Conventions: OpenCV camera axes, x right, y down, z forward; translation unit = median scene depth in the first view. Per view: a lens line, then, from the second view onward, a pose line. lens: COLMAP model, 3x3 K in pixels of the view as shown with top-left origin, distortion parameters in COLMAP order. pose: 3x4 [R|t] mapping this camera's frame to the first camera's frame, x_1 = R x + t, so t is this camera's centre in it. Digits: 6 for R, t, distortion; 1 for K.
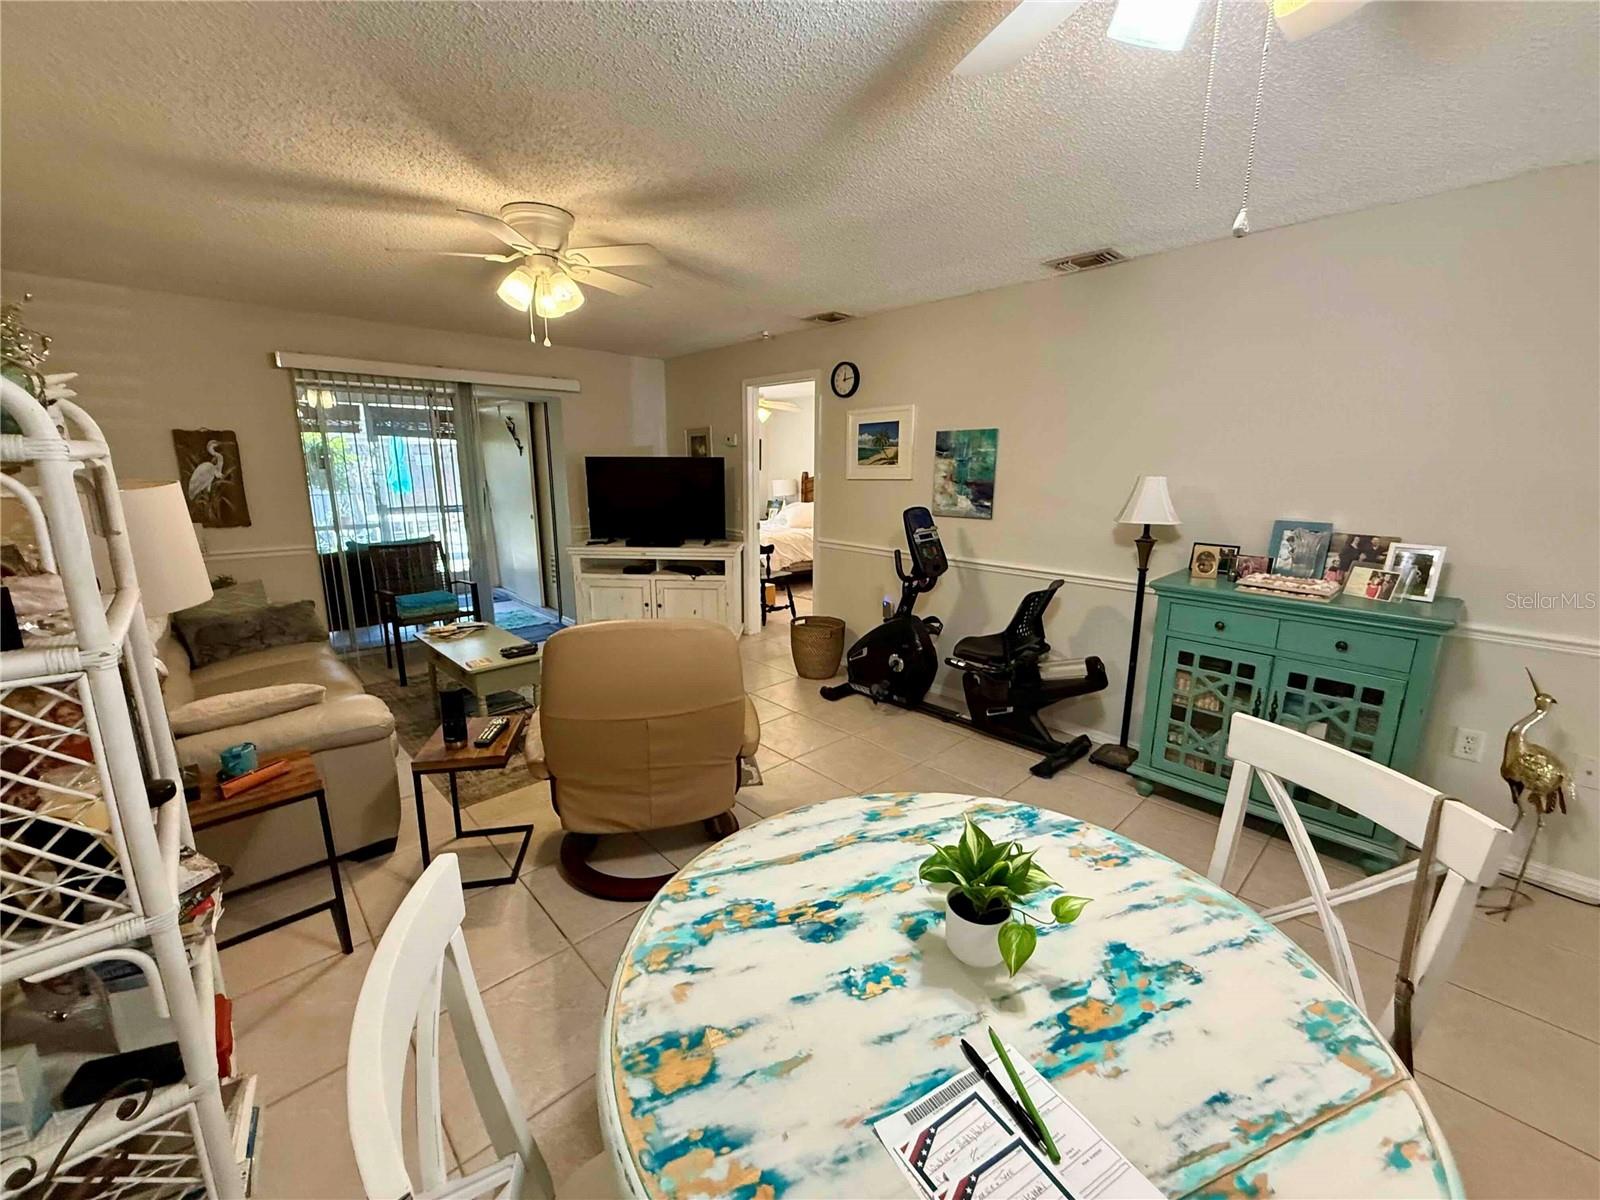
lens RADIAL K [[638.5, 0, 796.7], [0, 638.5, 600.5], [0, 0, 1]] dist [-0.000996, 0.000689]
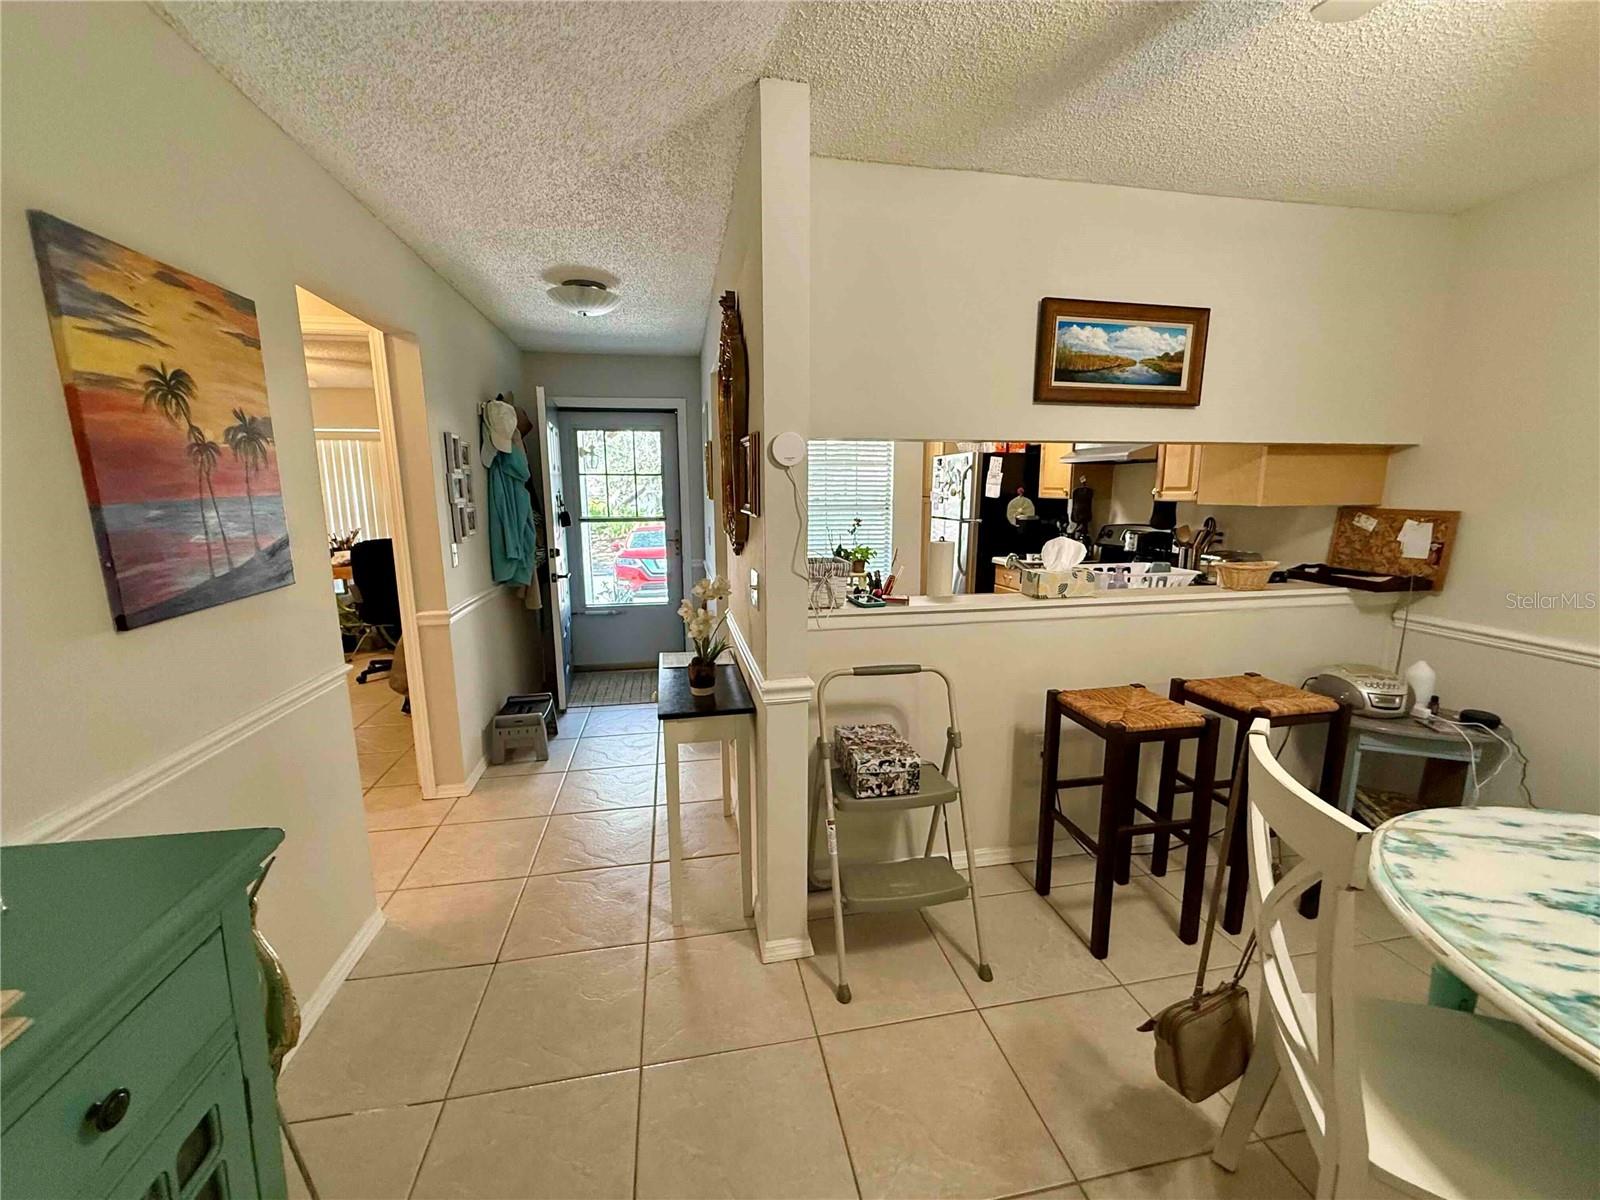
lens RADIAL K [[638.5, 0, 795.4], [0, 638.5, 599.6], [0, 0, 1]] dist [-0.000996, 0.000689]
pose [[-0.845146, -0.092443, 0.526481, 0.303310], [0.114011, 0.931093, 0.346507, -0.116886], [-0.522235, 0.352874, -0.776370, 0.609099]]
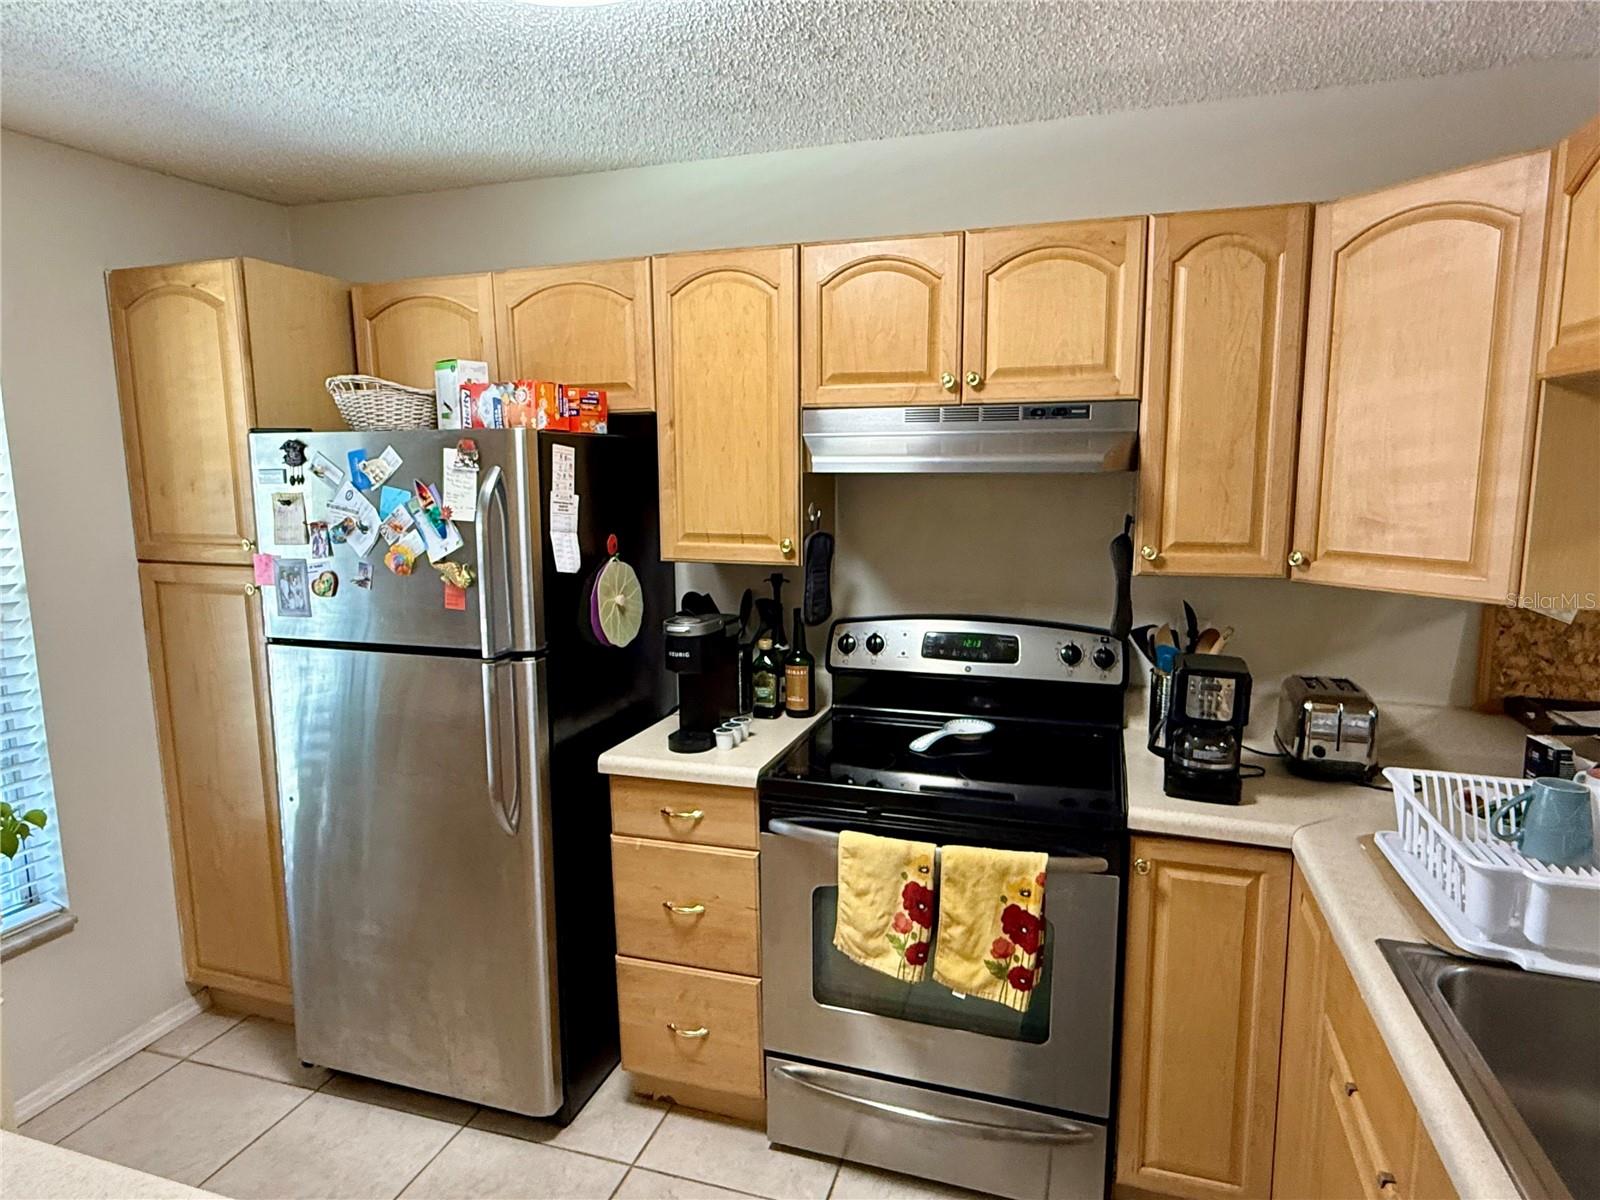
lens RADIAL K [[936.5, 0, 803.1], [0, 936.5, 602.9], [0, 0, 1]] dist [0.003534, 0.000416]
pose [[-0.875576, 0.072039, -0.477678, 0.811541], [-0.098850, 0.941178, 0.323130, -0.008307], [0.472858, 0.330144, -0.816952, -0.096701]]
